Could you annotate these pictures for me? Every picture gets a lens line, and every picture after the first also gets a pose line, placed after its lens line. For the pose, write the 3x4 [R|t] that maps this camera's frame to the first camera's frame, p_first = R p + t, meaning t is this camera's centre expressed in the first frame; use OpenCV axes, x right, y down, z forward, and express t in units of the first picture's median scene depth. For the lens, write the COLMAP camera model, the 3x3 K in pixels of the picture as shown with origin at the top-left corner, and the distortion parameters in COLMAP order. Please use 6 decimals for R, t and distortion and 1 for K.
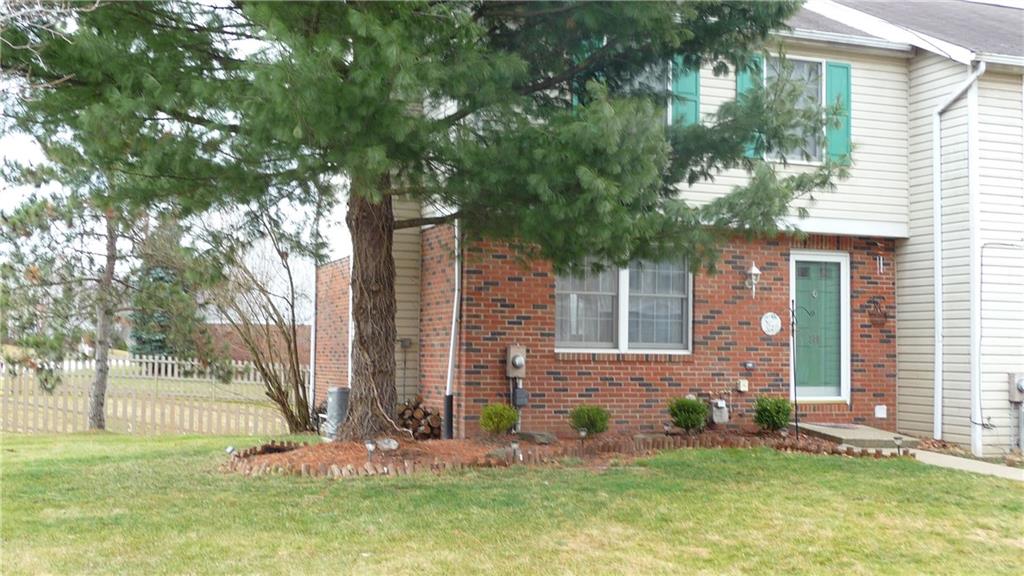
lens RADIAL K [[1213.8, 0, 512.8], [0, 1213.8, 291.0], [0, 0, 1]] dist [-0.009966, 0.000000]
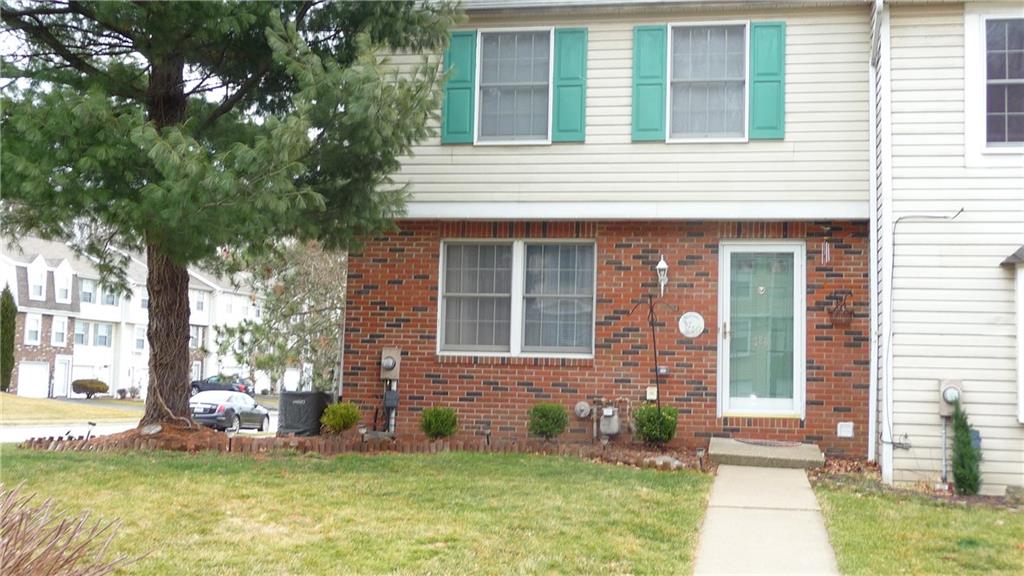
lens RADIAL K [[1213.8, 0, 513.0], [0, 1213.8, 286.2], [0, 0, 1]] dist [-0.009966, 0.000000]
pose [[0.852786, -0.035756, -0.521035, 0.578868], [0.011718, 0.998712, -0.049357, 0.042183], [0.522129, 0.035985, 0.852107, 0.181149]]
